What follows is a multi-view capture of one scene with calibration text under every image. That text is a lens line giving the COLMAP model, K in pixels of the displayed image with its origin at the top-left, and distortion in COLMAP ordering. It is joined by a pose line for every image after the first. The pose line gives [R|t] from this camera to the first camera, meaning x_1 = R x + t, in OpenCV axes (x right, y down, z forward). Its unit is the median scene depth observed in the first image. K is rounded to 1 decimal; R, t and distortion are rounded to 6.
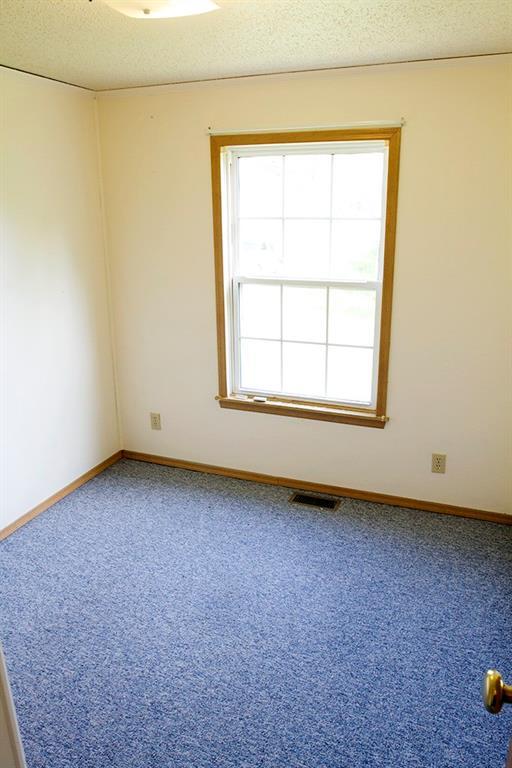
lens RADIAL K [[554.6, 0, 259.9], [0, 554.6, 379.5], [0, 0, 1]] dist [-0.082390, 0.049807]
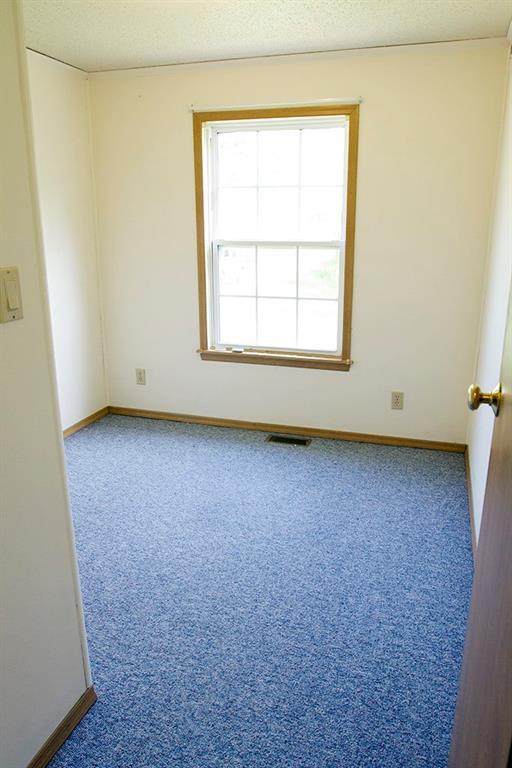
lens RADIAL K [[554.6, 0, 259.9], [0, 554.6, 379.5], [0, 0, 1]] dist [-0.082390, 0.049807]
pose [[0.997610, -0.012225, 0.068013, -0.036551], [0.013722, 0.999673, -0.021582, 0.135961], [-0.067727, 0.022464, 0.997451, -0.125183]]
